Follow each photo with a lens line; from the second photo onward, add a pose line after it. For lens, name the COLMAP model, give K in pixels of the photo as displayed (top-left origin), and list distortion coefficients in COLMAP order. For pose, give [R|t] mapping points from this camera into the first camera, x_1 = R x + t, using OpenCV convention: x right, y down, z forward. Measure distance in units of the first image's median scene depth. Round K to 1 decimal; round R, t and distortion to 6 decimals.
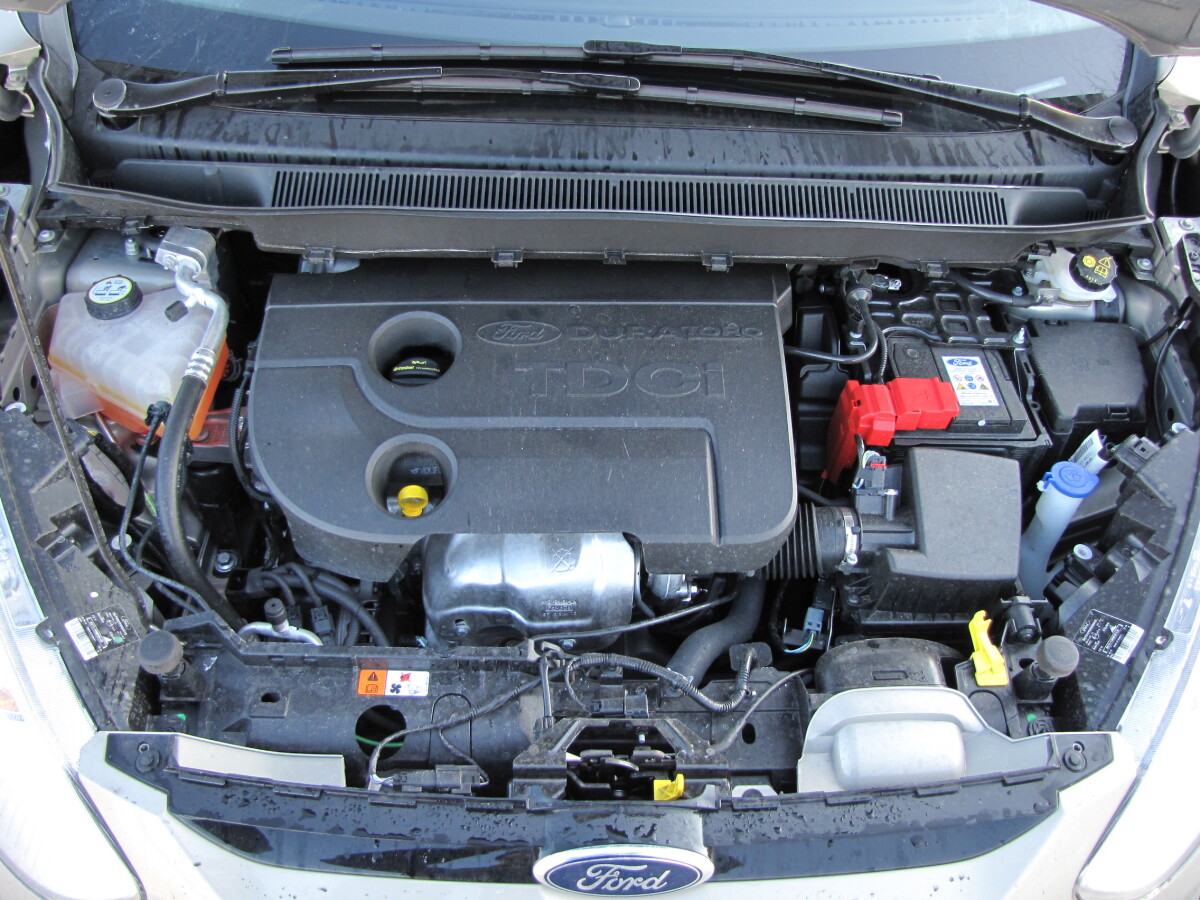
lens RADIAL K [[1027.2, 0, 607.7], [0, 1027.2, 444.6], [0, 0, 1]] dist [-0.190543, 0.159595]
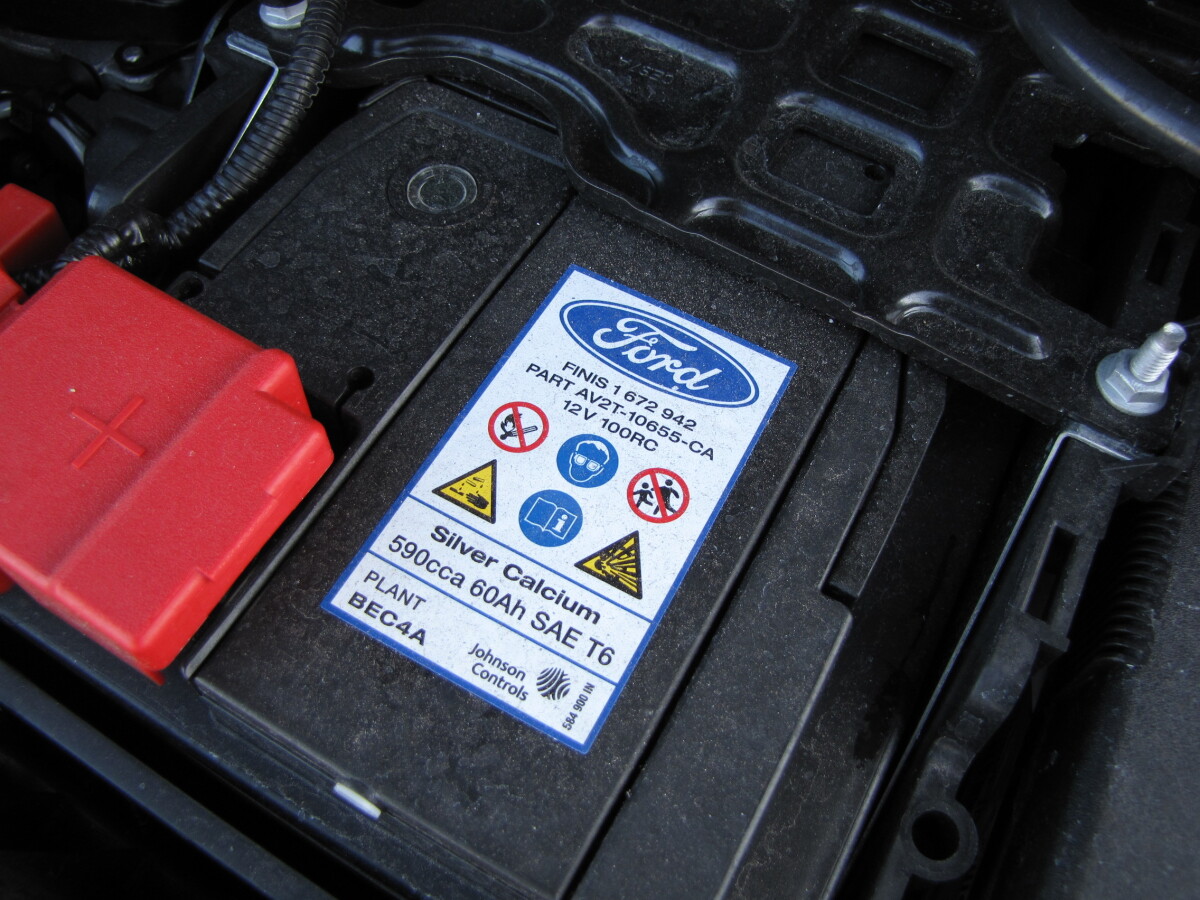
lens RADIAL K [[1027.2, 0, 607.7], [0, 1027.2, 444.6], [0, 0, 1]] dist [-0.190543, 0.159595]
pose [[0.867208, 0.435746, -0.240991, 0.387475], [-0.390773, 0.895504, 0.212999, -0.098996], [0.308622, -0.090541, 0.946866, 0.835580]]
